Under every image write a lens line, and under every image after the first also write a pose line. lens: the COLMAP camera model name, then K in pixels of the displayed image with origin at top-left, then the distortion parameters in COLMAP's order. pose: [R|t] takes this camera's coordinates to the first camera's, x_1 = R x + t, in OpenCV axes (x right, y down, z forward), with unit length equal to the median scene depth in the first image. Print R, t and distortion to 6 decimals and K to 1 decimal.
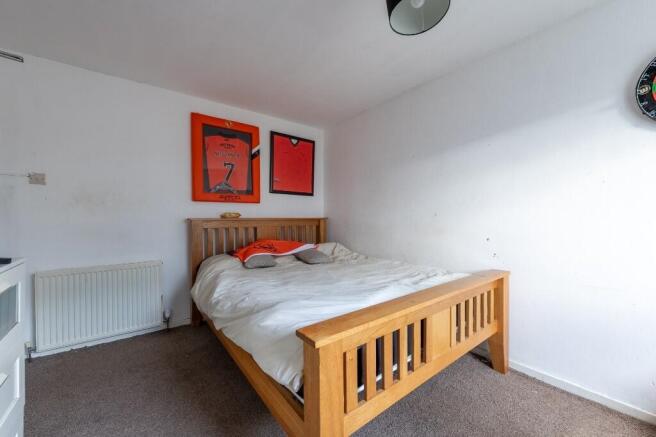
lens RADIAL K [[260.5, 0, 323.9], [0, 260.5, 220.1], [0, 0, 1]] dist [0.009473, -0.005533]
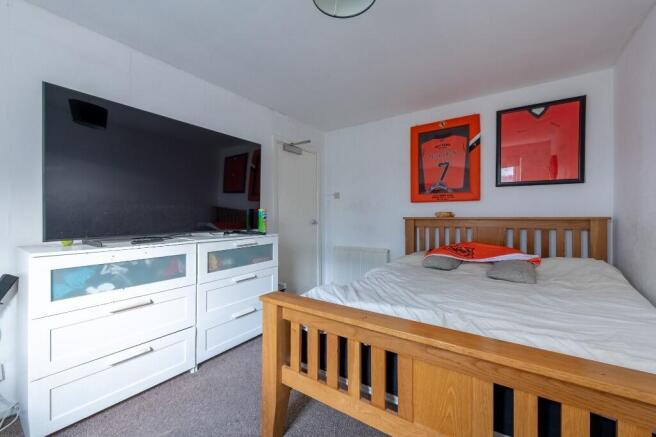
lens RADIAL K [[260.5, 0, 323.1], [0, 260.5, 215.6], [0, 0, 1]] dist [0.009473, -0.005533]
pose [[0.300356, -0.002116, -0.953825, 0.451472], [-0.009939, 0.999936, -0.005348, -0.003957], [0.953775, 0.011086, 0.300316, 0.252978]]
